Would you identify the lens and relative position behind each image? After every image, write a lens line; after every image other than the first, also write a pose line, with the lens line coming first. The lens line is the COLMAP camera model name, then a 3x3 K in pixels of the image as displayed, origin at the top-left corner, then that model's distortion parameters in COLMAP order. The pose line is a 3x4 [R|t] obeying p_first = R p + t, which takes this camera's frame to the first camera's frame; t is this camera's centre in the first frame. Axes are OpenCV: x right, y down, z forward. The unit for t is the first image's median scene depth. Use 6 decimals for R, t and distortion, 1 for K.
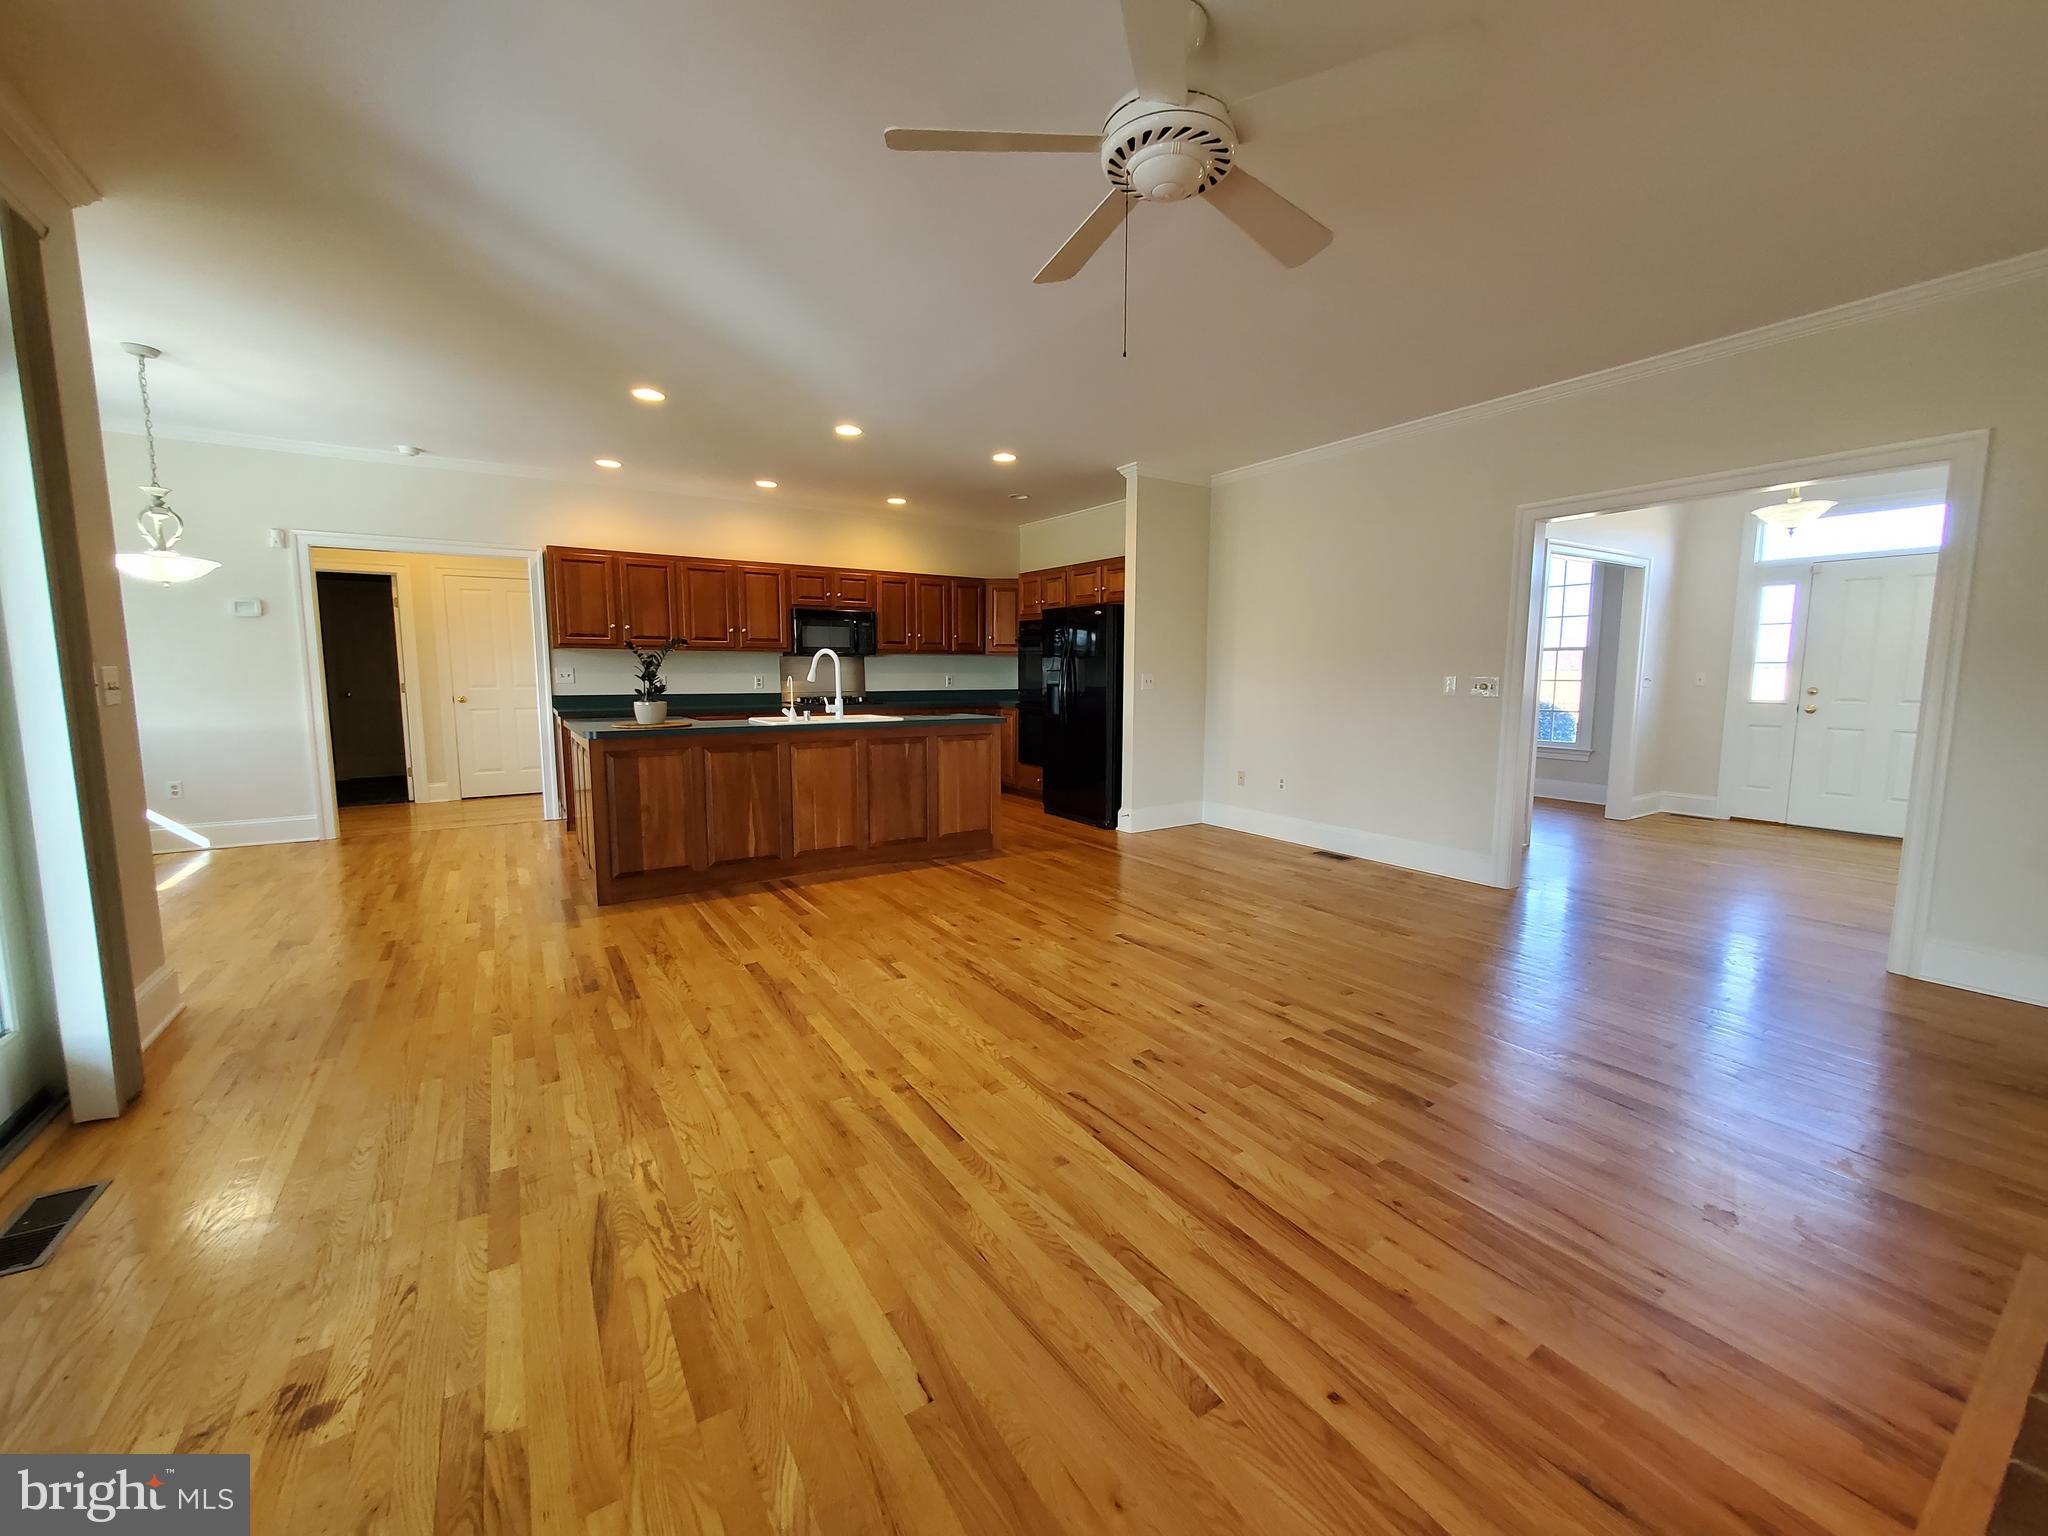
lens RADIAL K [[816.5, 0, 1030.9], [0, 816.5, 763.5], [0, 0, 1]] dist [-0.001881, 0.000692]
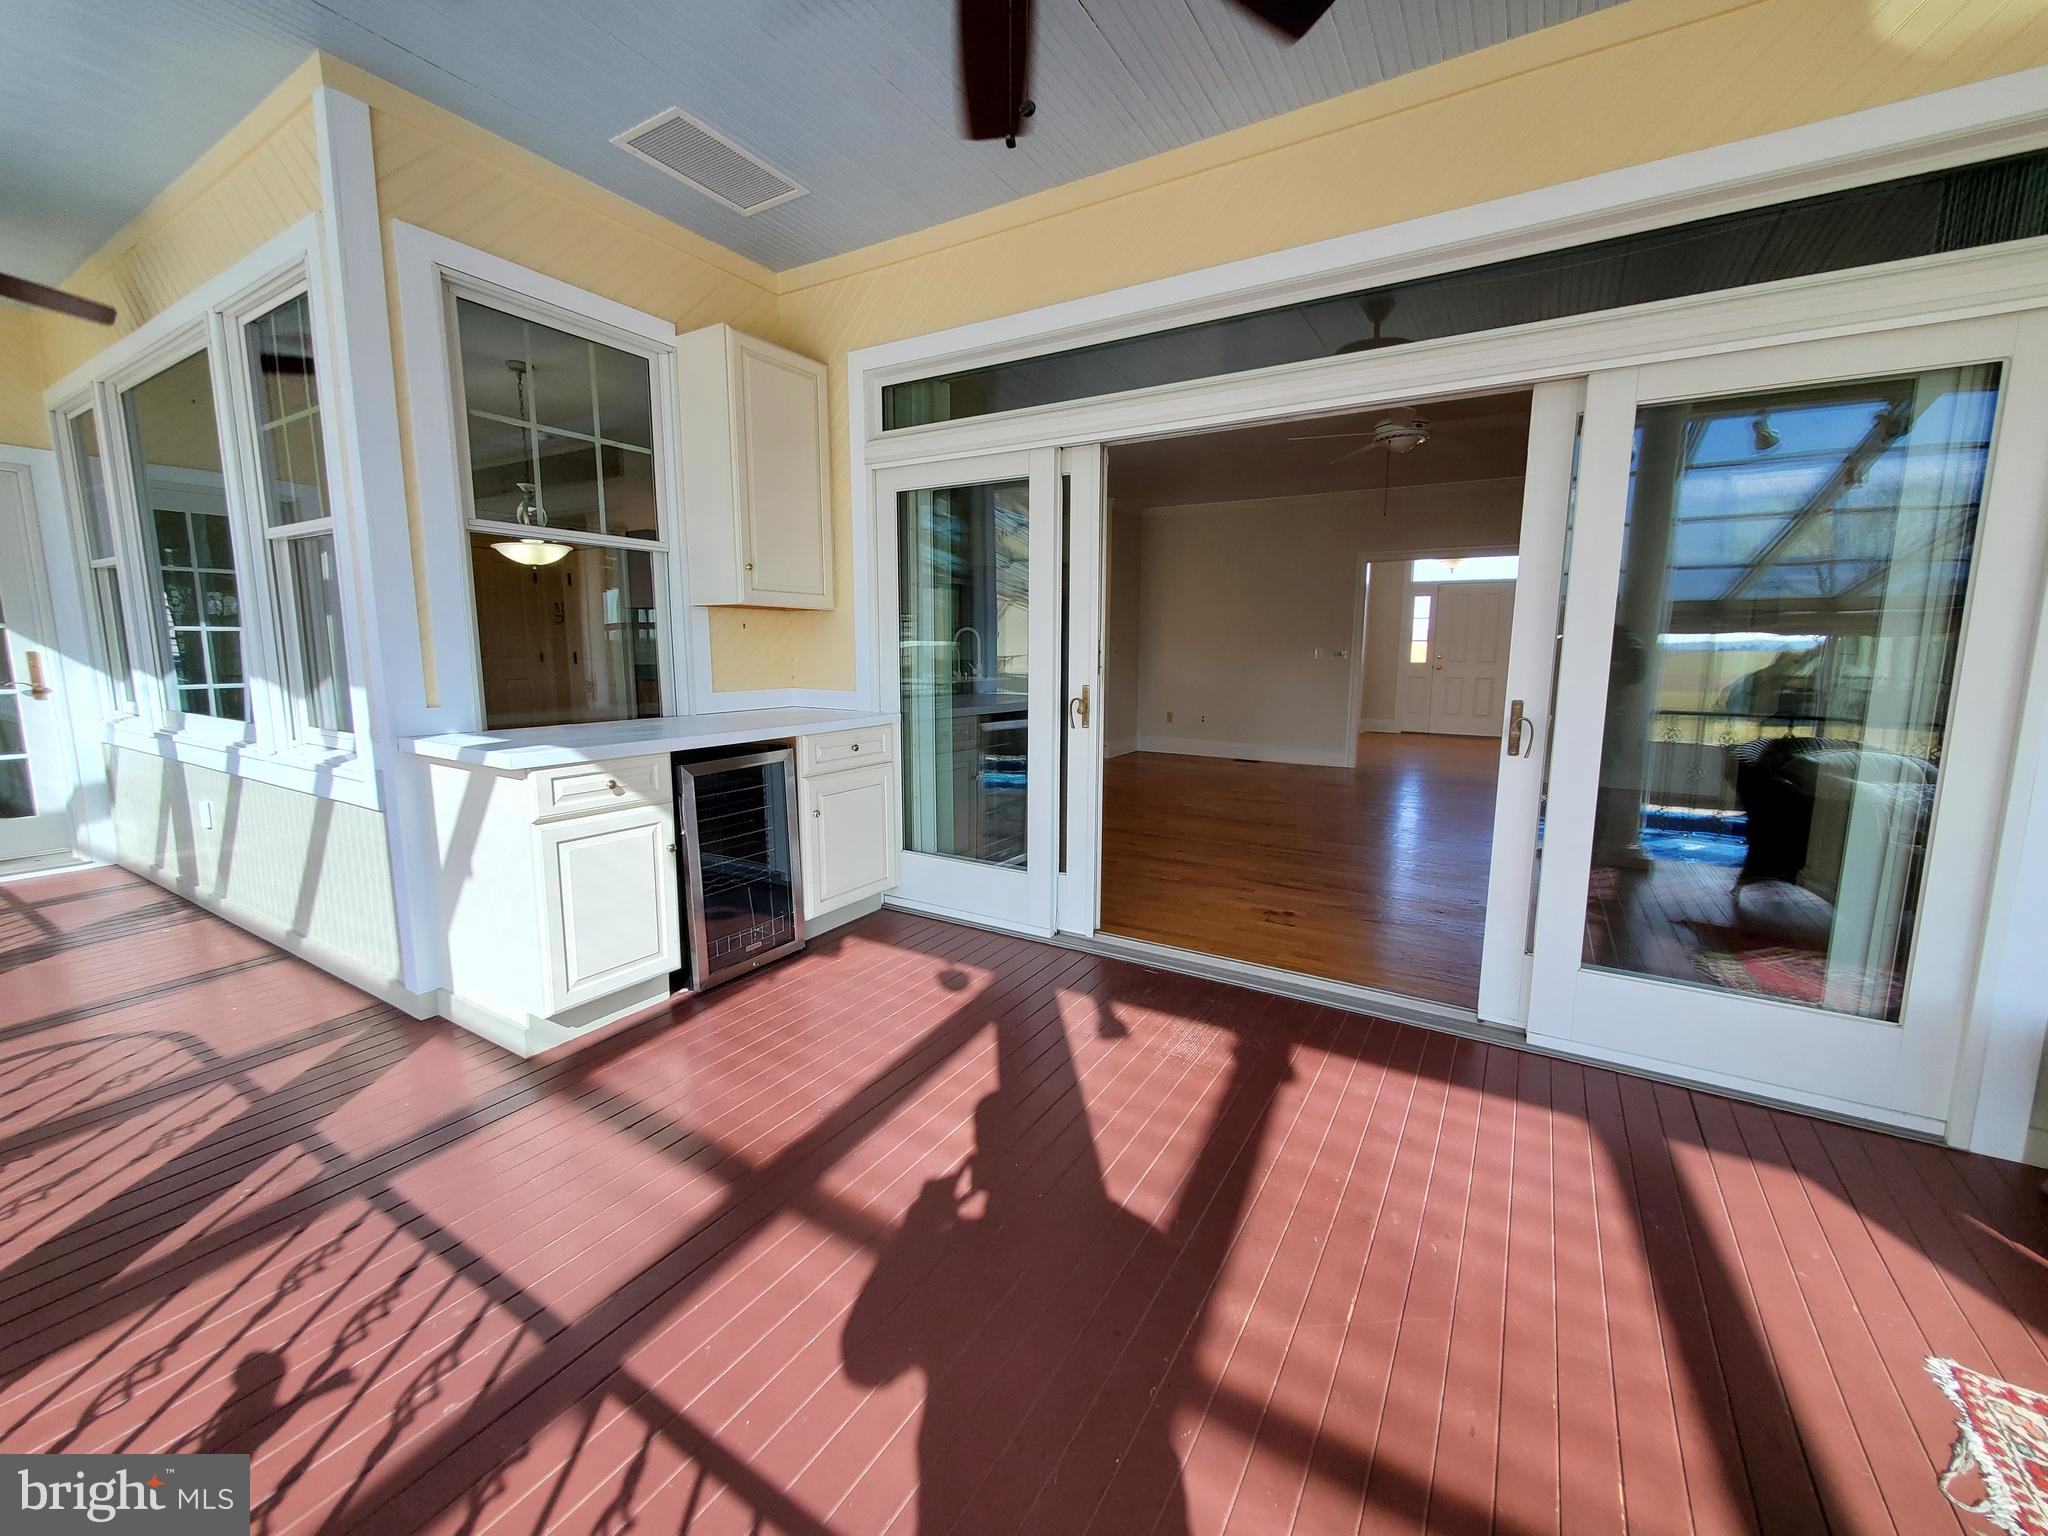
lens RADIAL K [[816.5, 0, 1031.7], [0, 816.5, 765.5], [0, 0, 1]] dist [-0.001881, 0.000692]
pose [[0.906818, -0.059121, 0.417356, -0.995161], [0.045023, 0.998036, 0.043552, 0.049599], [-0.419111, -0.020703, 0.907699, -0.405758]]
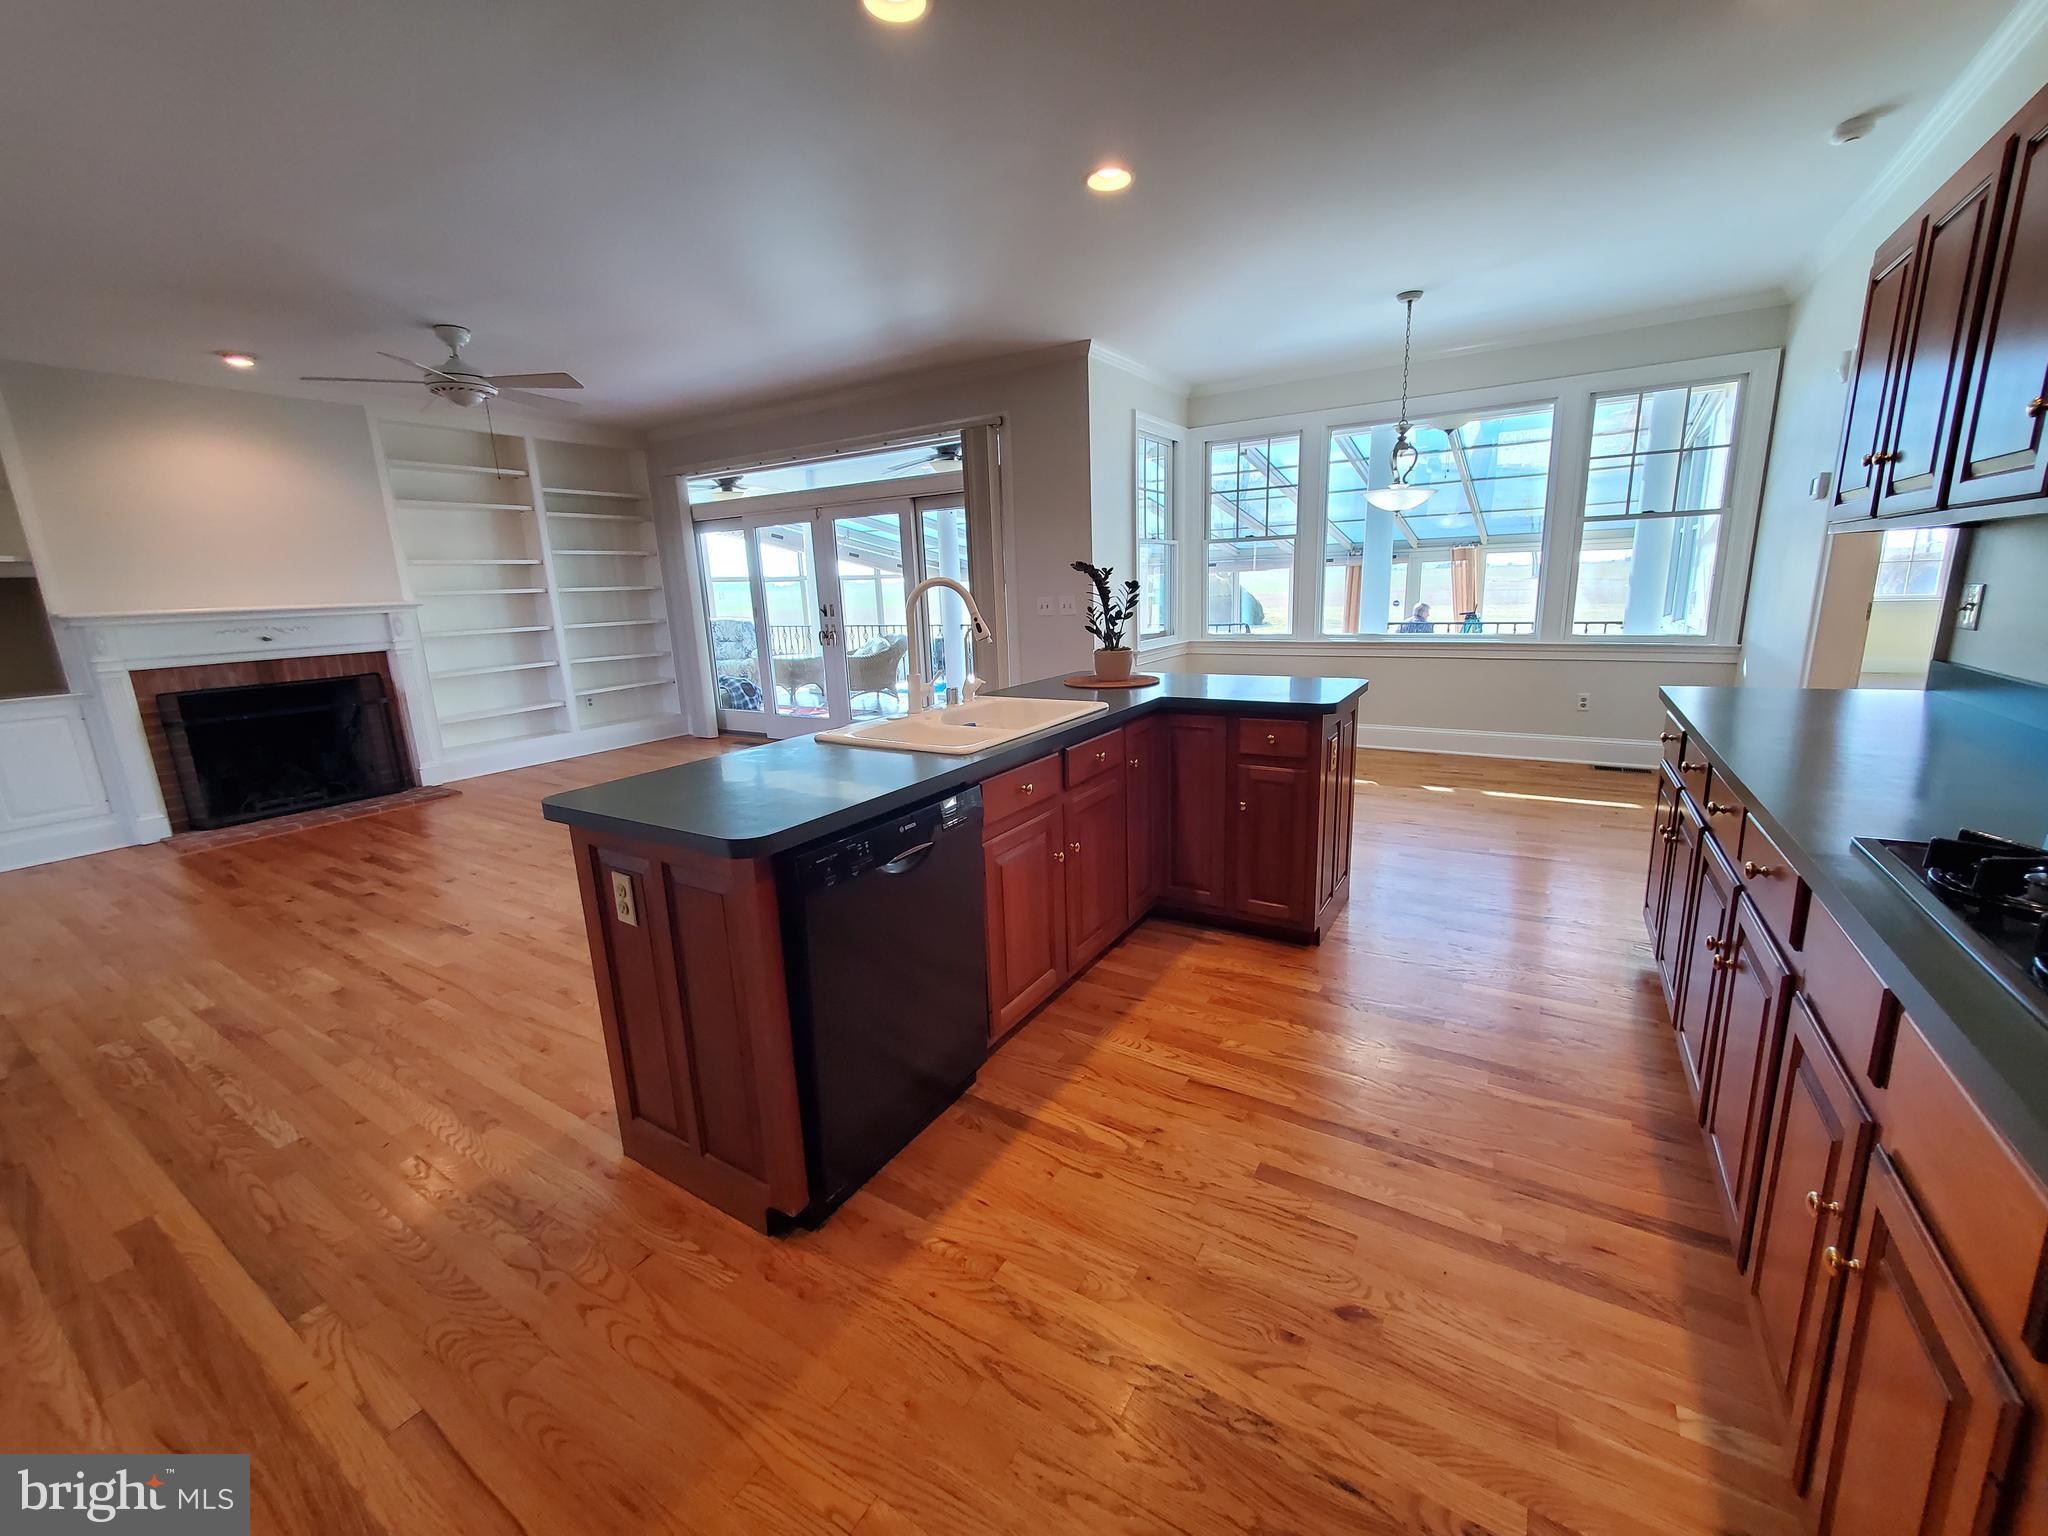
lens RADIAL K [[816.5, 0, 1023.7], [0, 816.5, 758.4], [0, 0, 1]] dist [-0.001881, 0.000692]
pose [[-0.909651, 0.114767, -0.399203, -0.105879], [-0.014850, 0.951472, 0.307377, -0.244371], [0.415107, 0.285534, -0.863804, 1.931668]]
